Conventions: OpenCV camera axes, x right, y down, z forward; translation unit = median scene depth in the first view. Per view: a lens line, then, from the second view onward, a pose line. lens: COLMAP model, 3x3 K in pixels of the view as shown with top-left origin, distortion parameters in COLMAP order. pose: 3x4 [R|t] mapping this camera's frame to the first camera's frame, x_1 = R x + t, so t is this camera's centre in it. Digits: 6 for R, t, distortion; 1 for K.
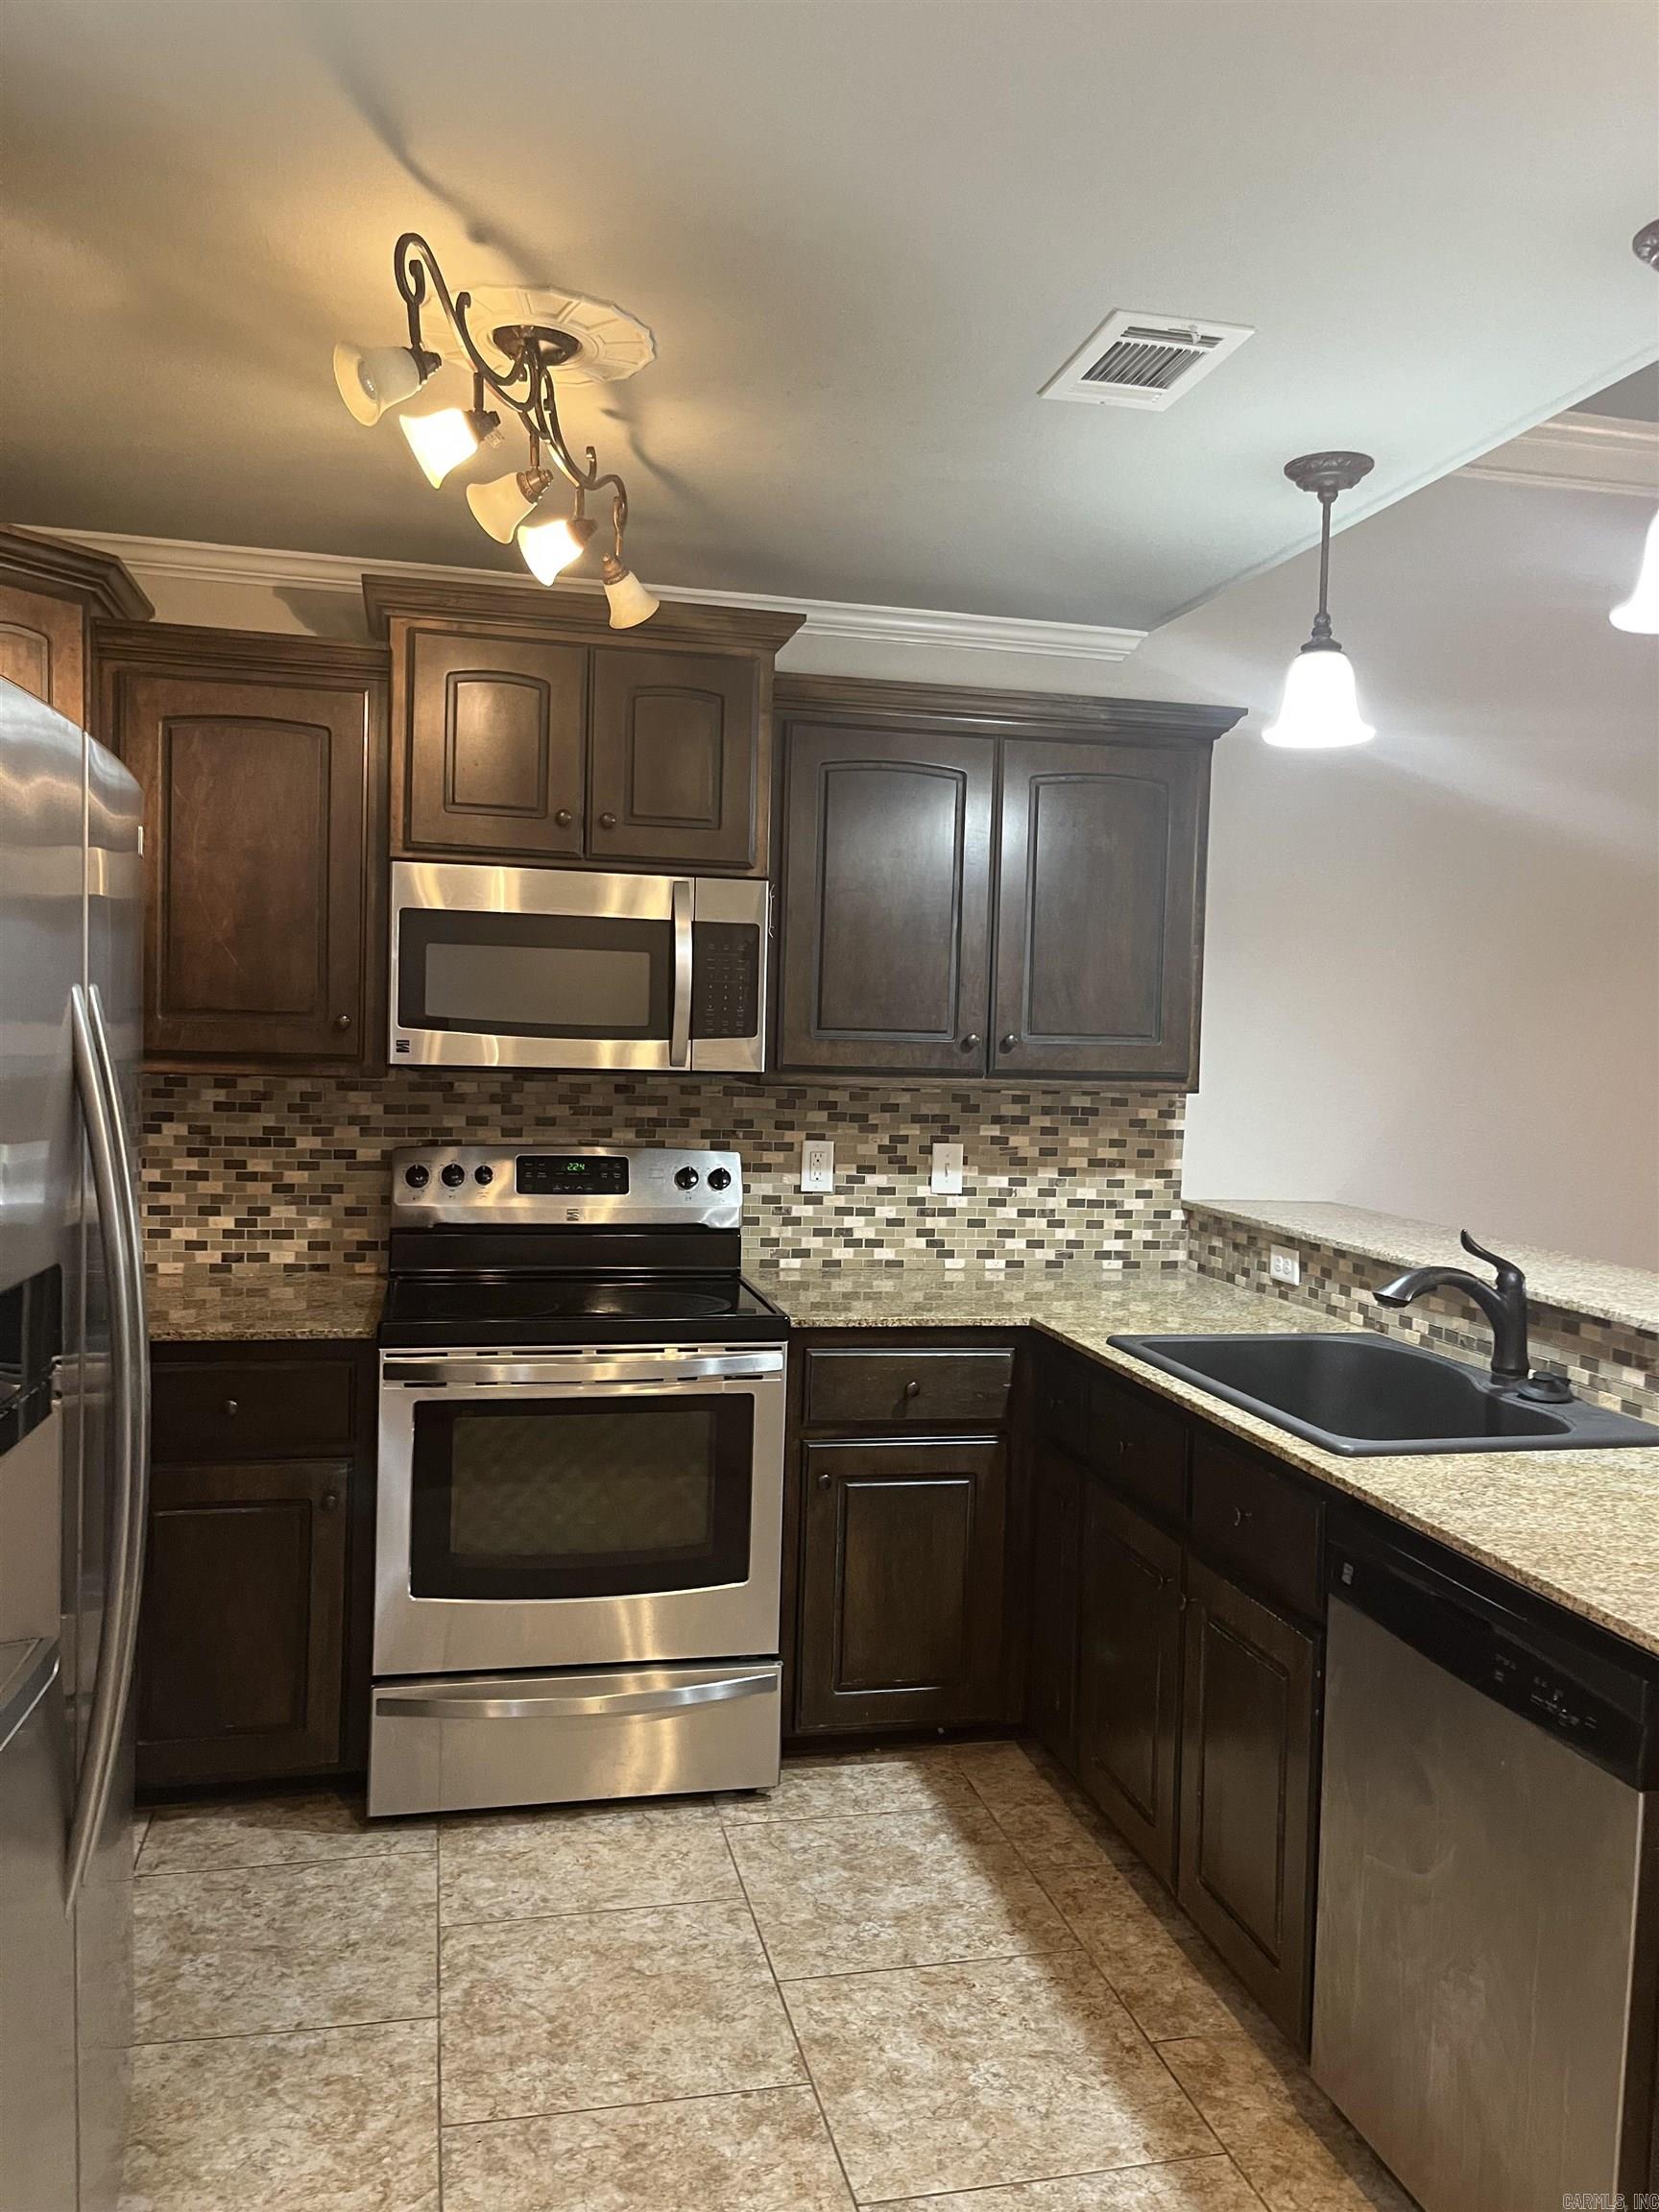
lens RADIAL K [[1697.8, 0, 831.6], [0, 1697.8, 1107.7], [0, 0, 1]] dist [0.064678, -0.045472]
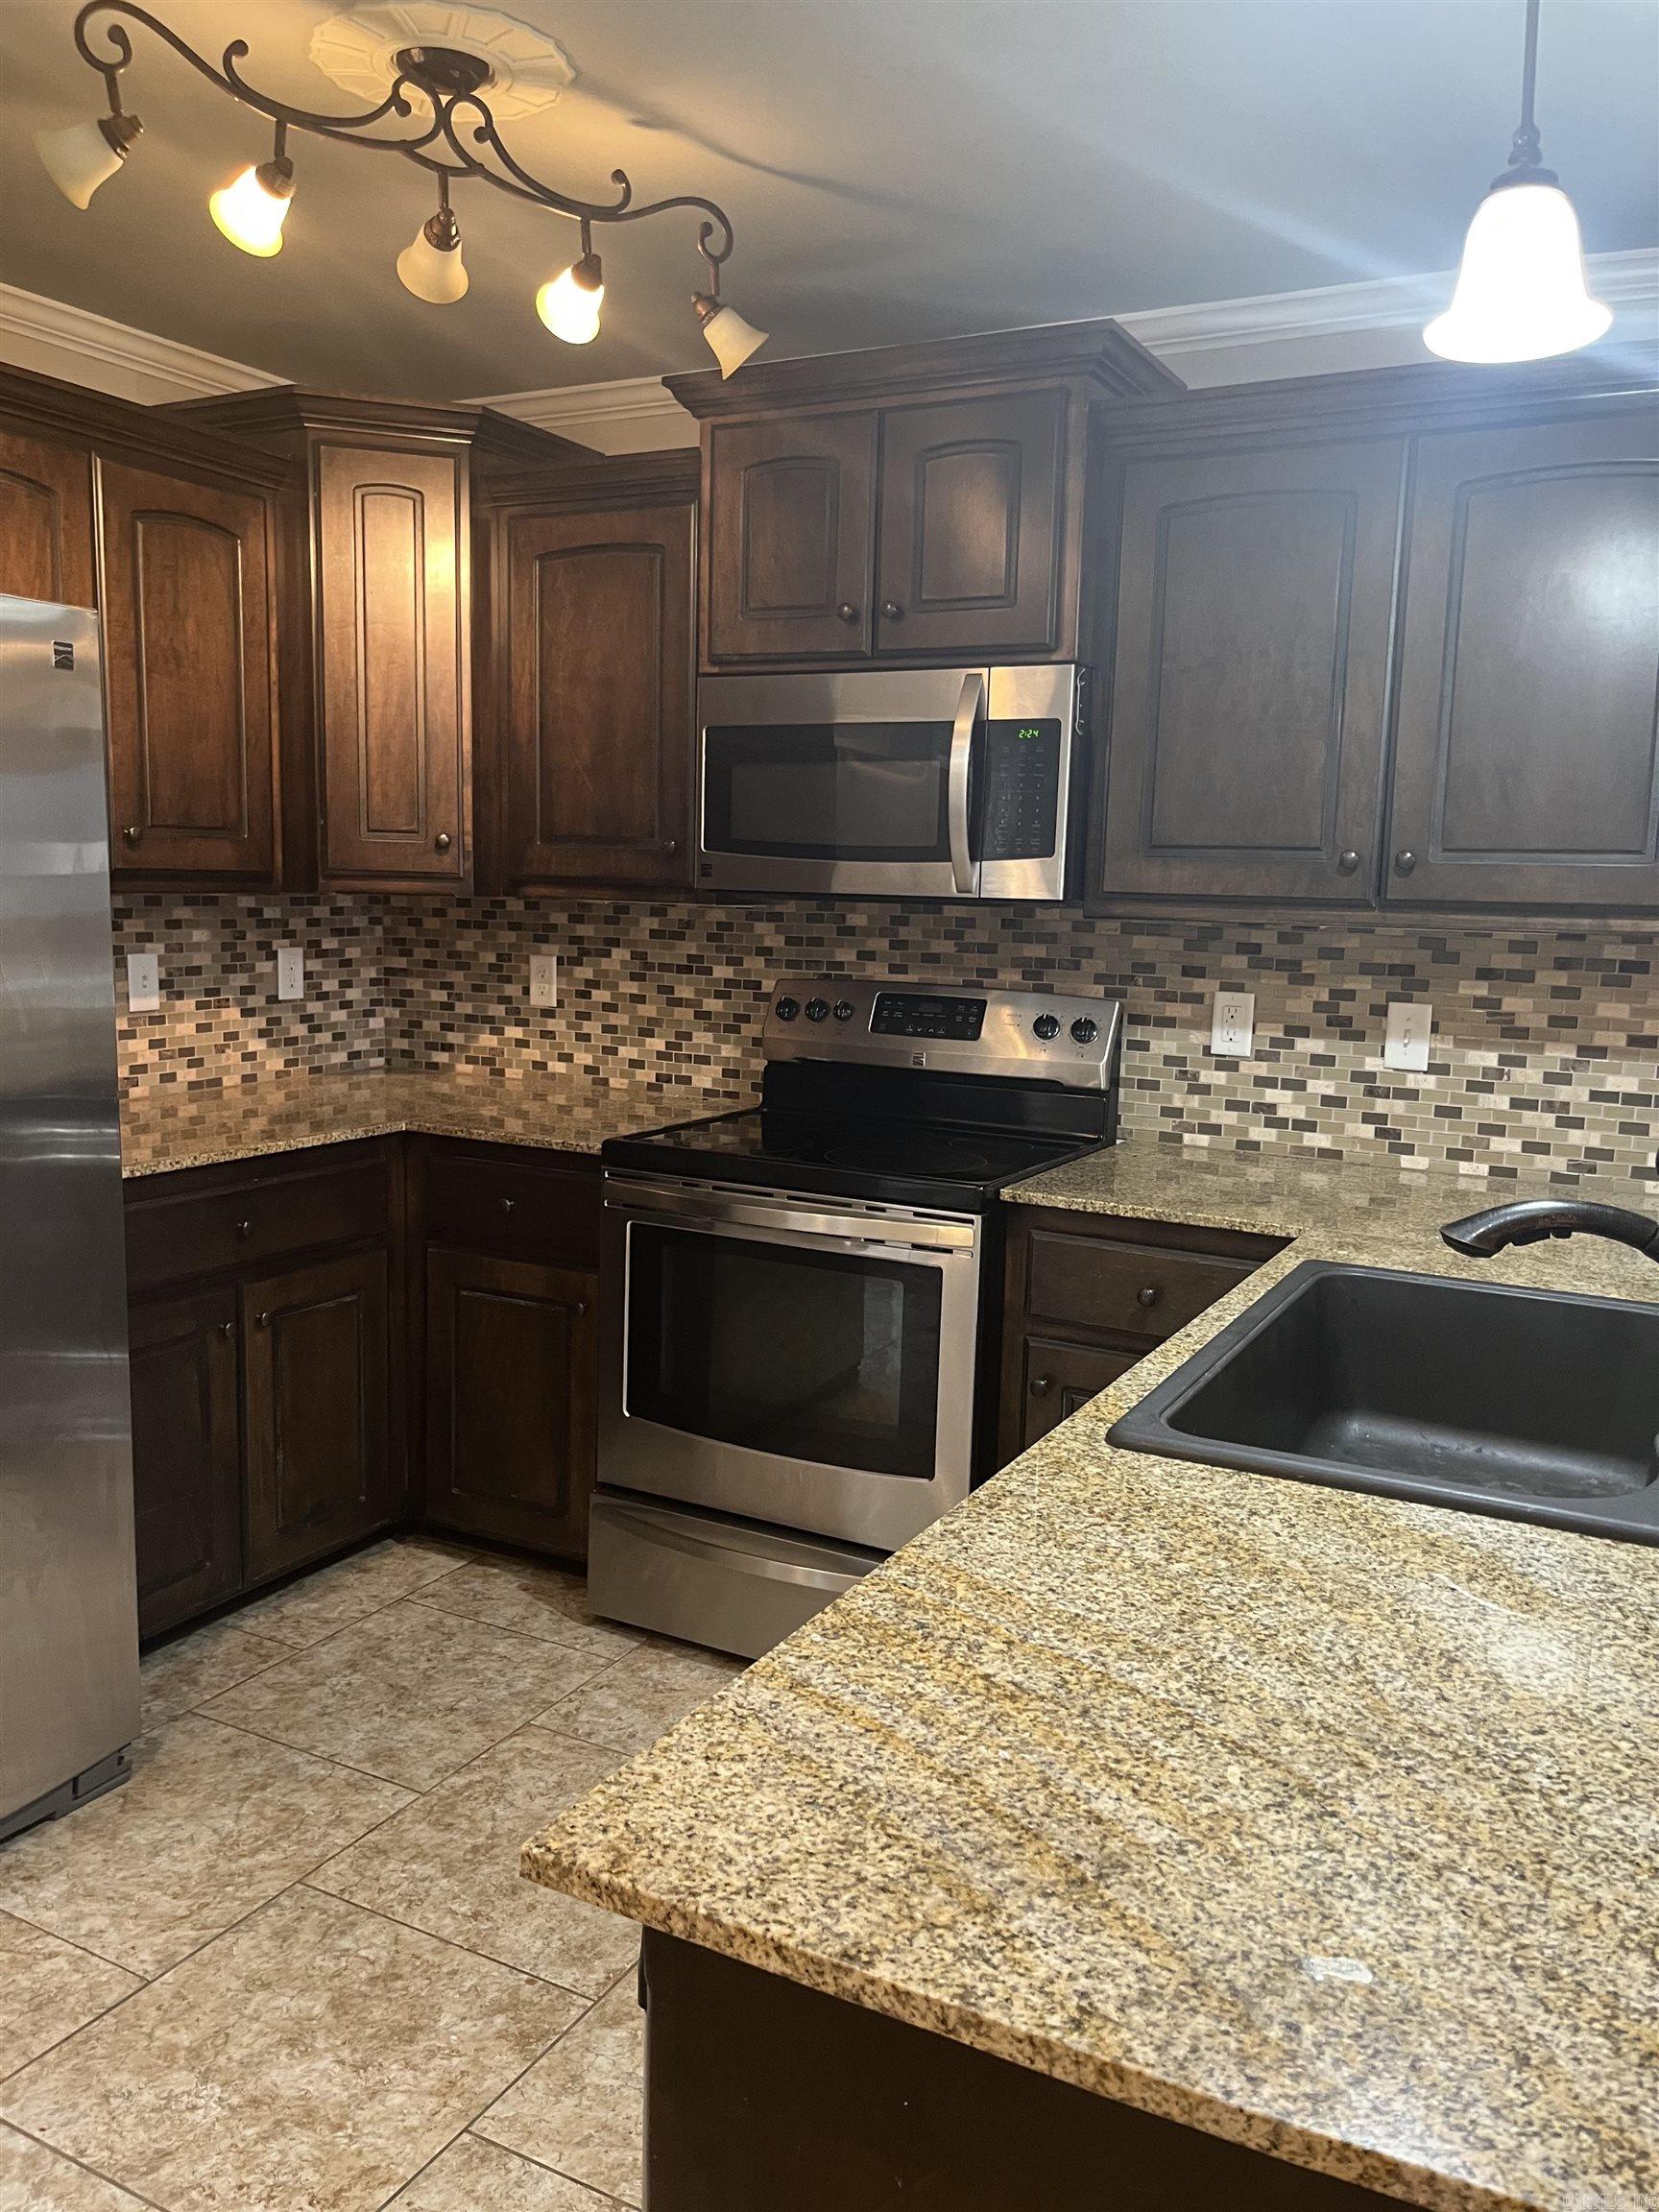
lens RADIAL K [[1697.8, 0, 824.2], [0, 1697.8, 1110.2], [0, 0, 1]] dist [0.064678, -0.045472]
pose [[0.745544, 0.084057, -0.661134, 0.394611], [-0.035411, 0.995609, 0.086650, 0.012200], [0.665515, -0.041190, 0.745247, 0.266991]]
